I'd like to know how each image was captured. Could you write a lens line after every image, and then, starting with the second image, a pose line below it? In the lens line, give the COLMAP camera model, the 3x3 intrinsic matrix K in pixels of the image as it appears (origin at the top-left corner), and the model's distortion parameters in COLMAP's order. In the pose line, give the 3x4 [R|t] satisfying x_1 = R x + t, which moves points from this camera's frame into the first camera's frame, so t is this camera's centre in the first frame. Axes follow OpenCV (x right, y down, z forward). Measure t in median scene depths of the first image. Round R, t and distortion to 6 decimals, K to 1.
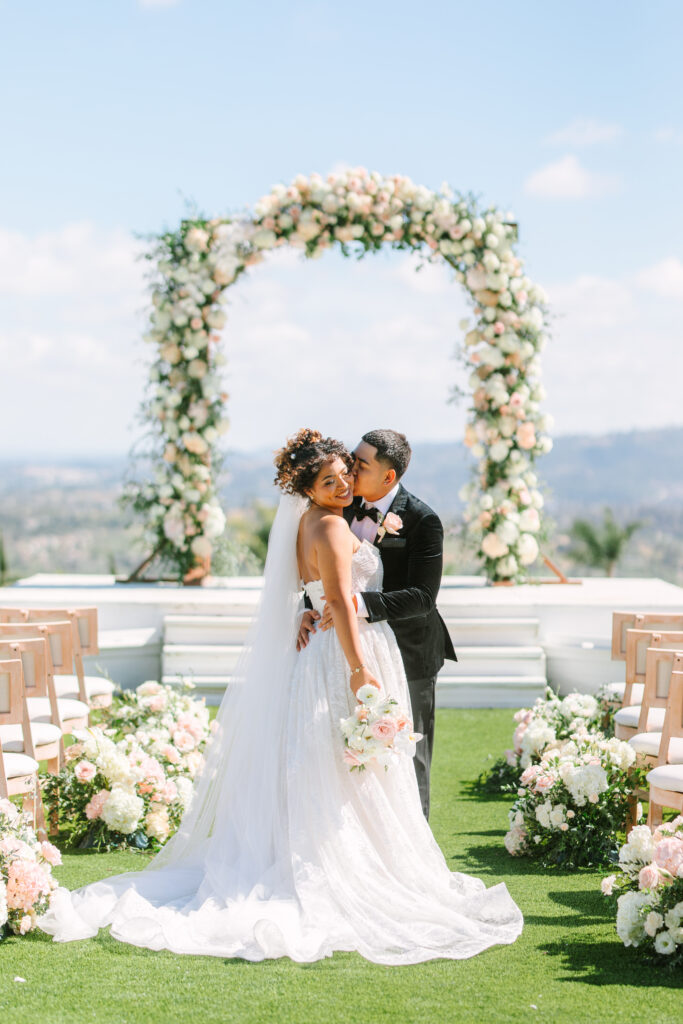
lens RADIAL K [[2343.7, 0, 341.5], [0, 2343.7, 512.0], [0, 0, 1]] dist [0.082390, 0.872738]
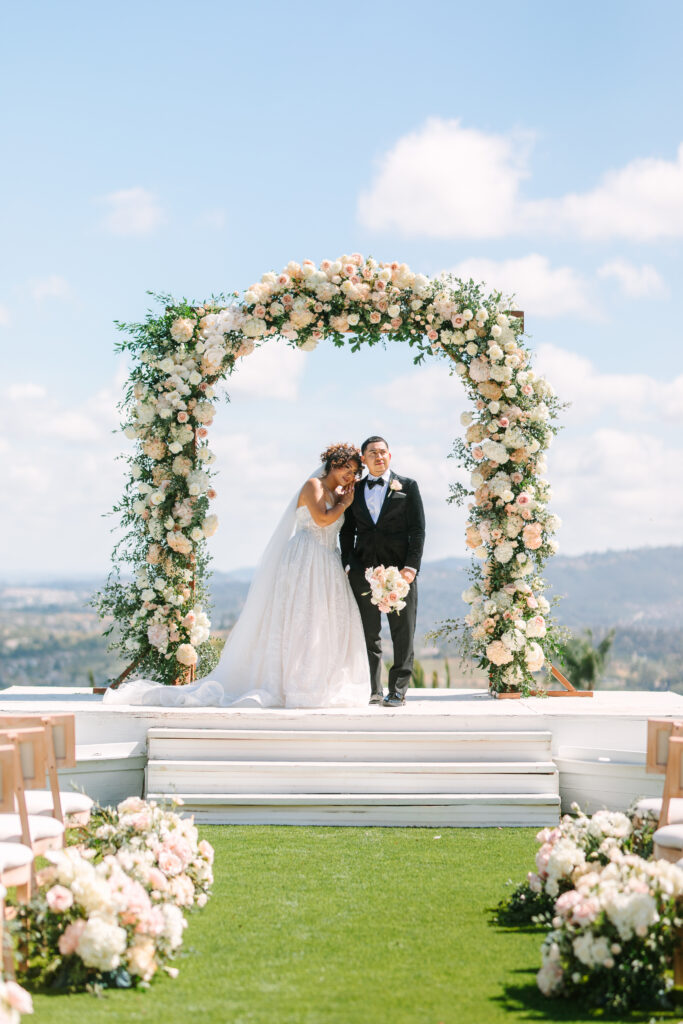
lens RADIAL K [[2343.7, 0, 341.5], [0, 2343.7, 512.0], [0, 0, 1]] dist [0.082390, 0.872738]
pose [[0.999957, 0.001506, 0.009104, -0.006542], [-0.001036, 0.998678, -0.051401, 0.006122], [-0.009169, 0.051390, 0.998637, 0.061988]]
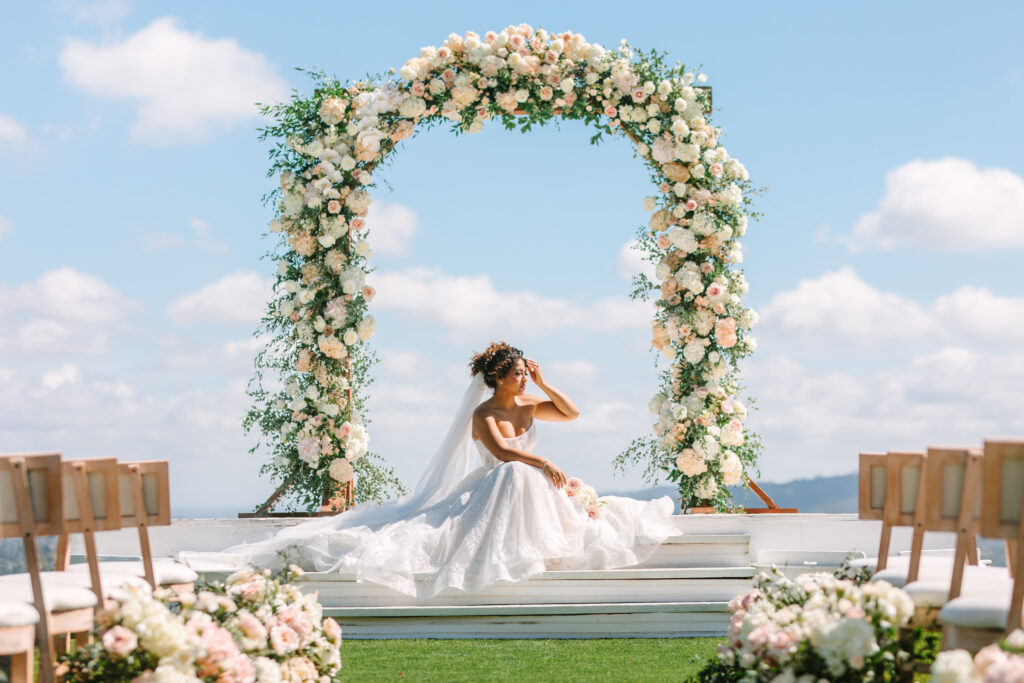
lens RADIAL K [[2343.7, 0, 496.7], [0, 2343.7, 342.4], [0, 0, 1]] dist [0.082390, 0.872738]
pose [[0.999829, -0.014037, -0.012055, 0.006635], [0.012858, 0.995597, -0.092851, 0.048229], [0.013306, 0.092680, 0.995607, 0.163346]]
